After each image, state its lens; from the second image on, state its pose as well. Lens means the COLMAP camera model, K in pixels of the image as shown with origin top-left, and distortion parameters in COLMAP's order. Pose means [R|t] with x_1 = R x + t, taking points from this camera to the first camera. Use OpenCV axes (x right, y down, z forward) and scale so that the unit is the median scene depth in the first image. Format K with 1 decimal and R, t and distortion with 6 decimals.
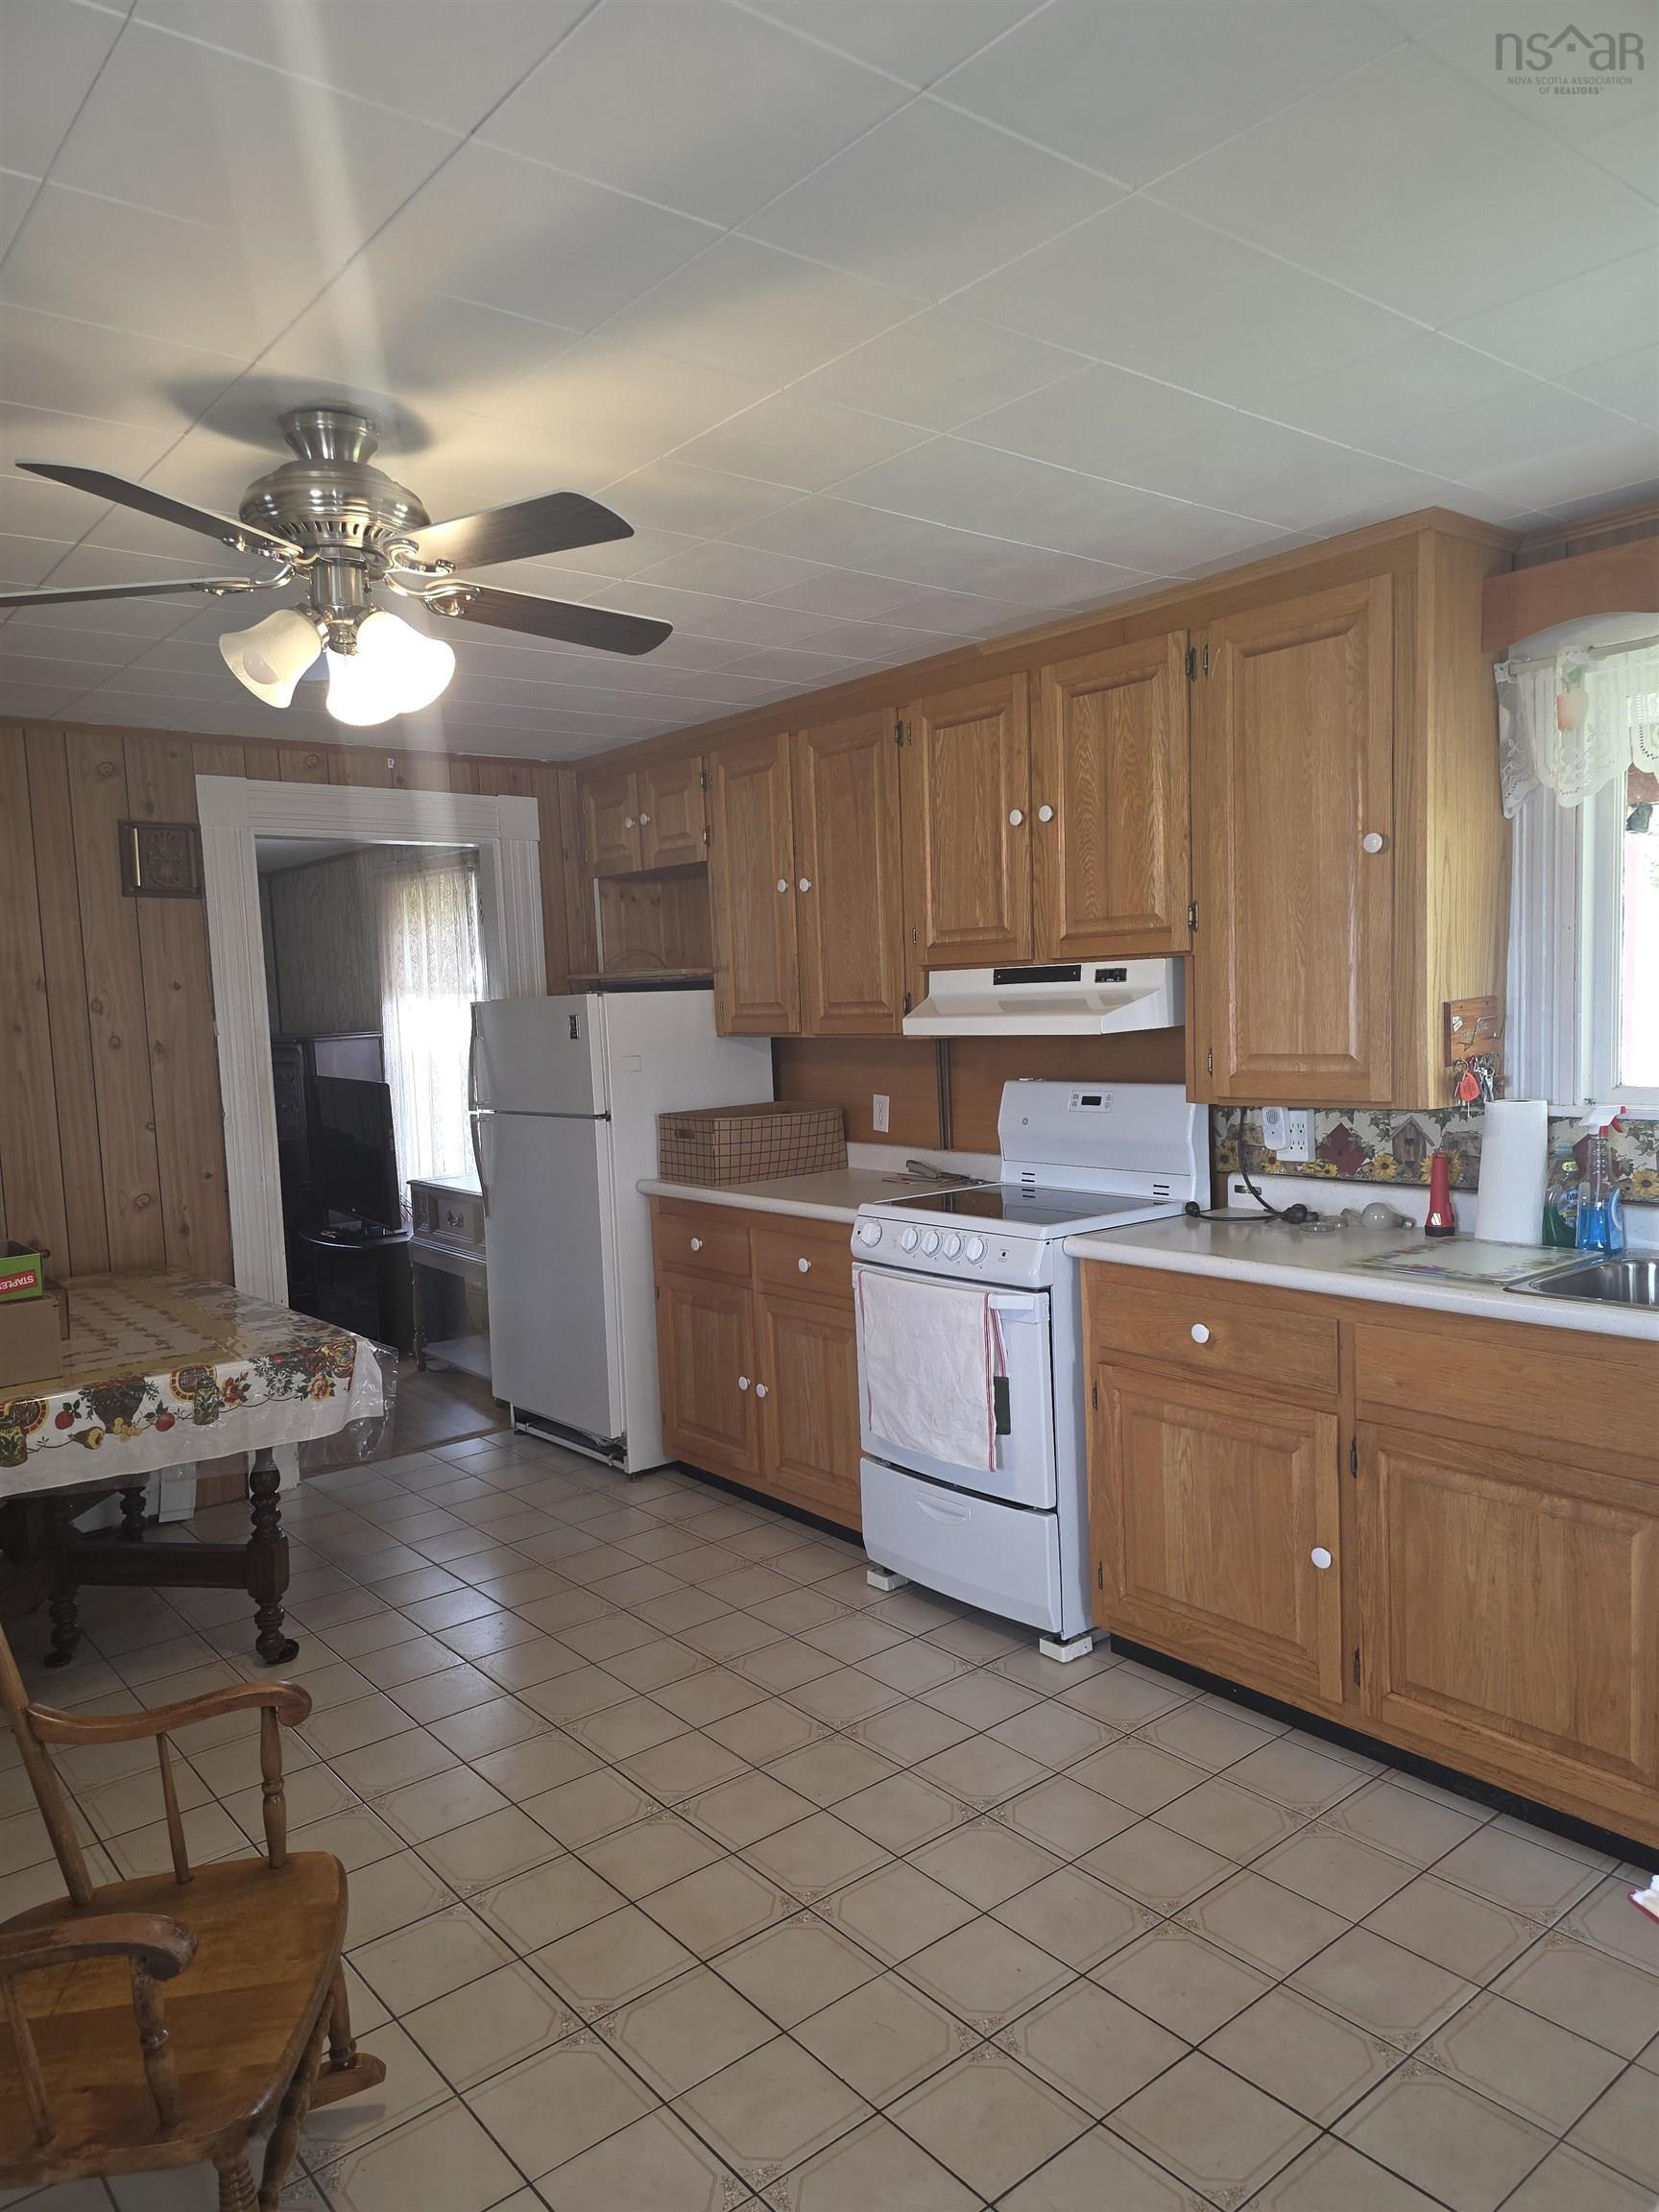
lens RADIAL K [[1486.0, 0, 828.5], [0, 1486.0, 1120.0], [0, 0, 1]] dist [0.031444, 0.003615]
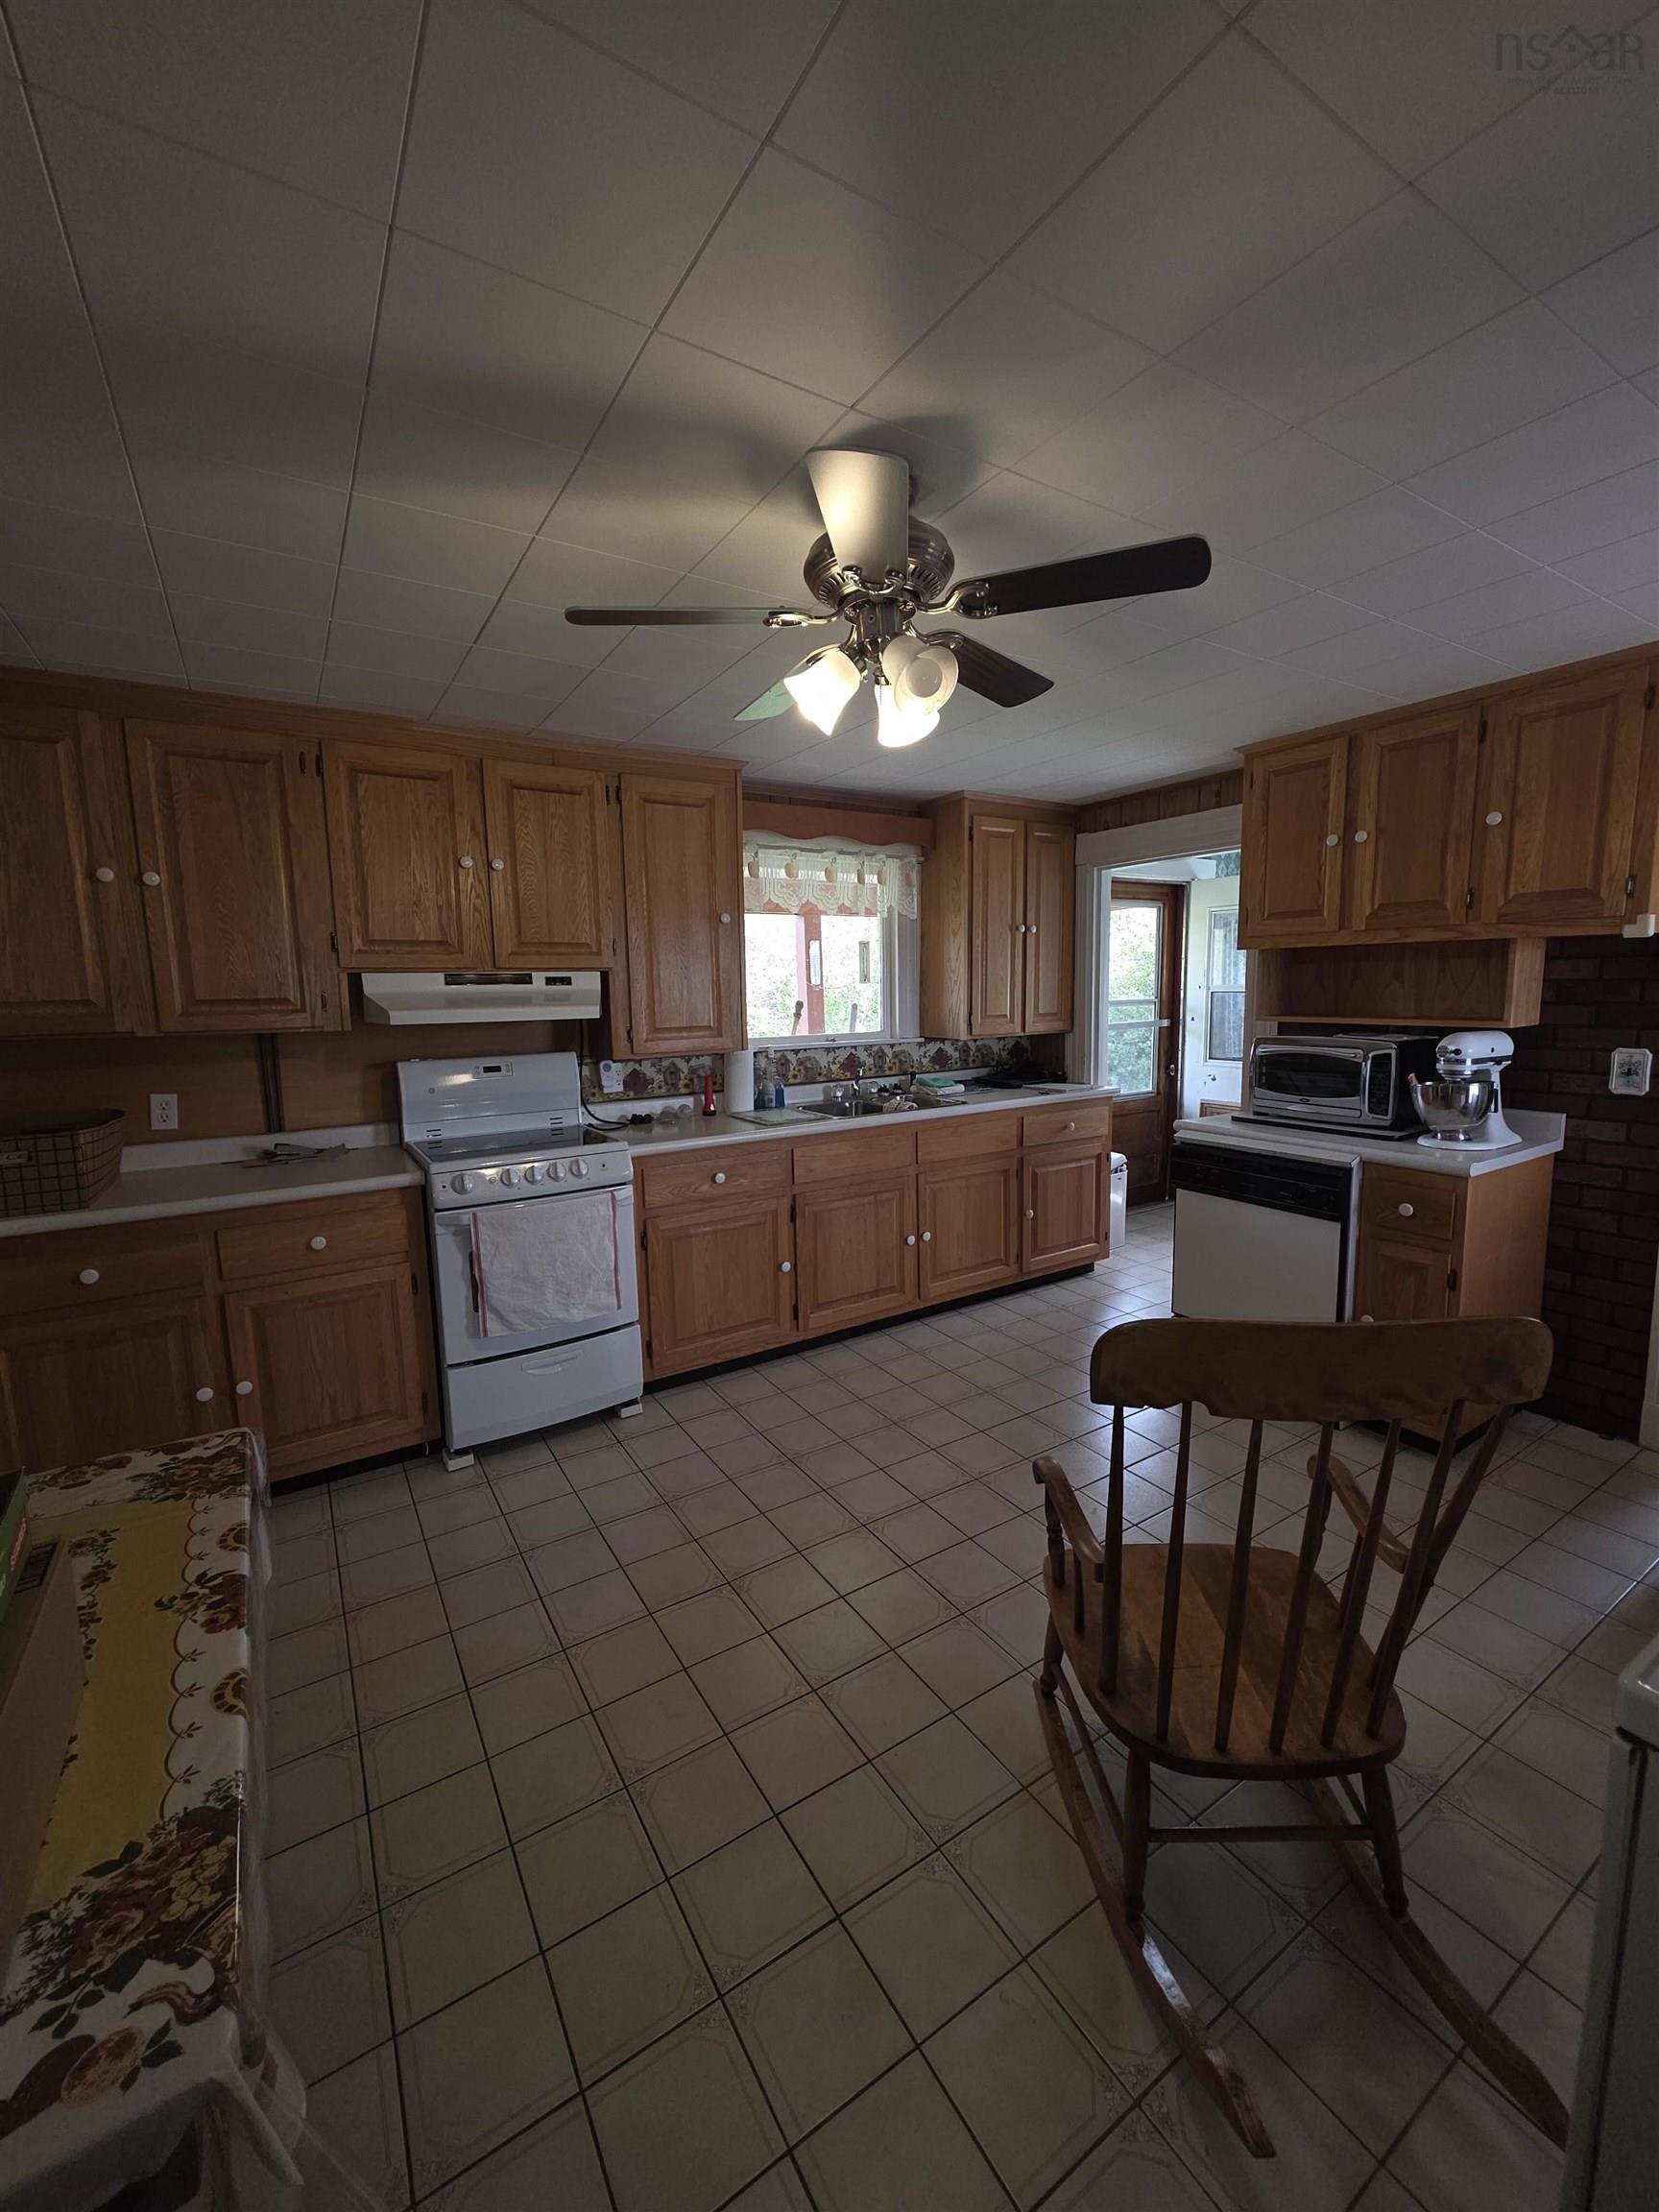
lens RADIAL K [[879.5, 0, 827.3], [0, 879.5, 1098.8], [0, 0, 1]] dist [-0.000078, 0.000061]
pose [[0.118734, -0.090585, 0.988785, -0.689585], [0.098496, 0.991993, 0.079052, -0.021952], [-0.988029, 0.088005, 0.126705, 0.634057]]
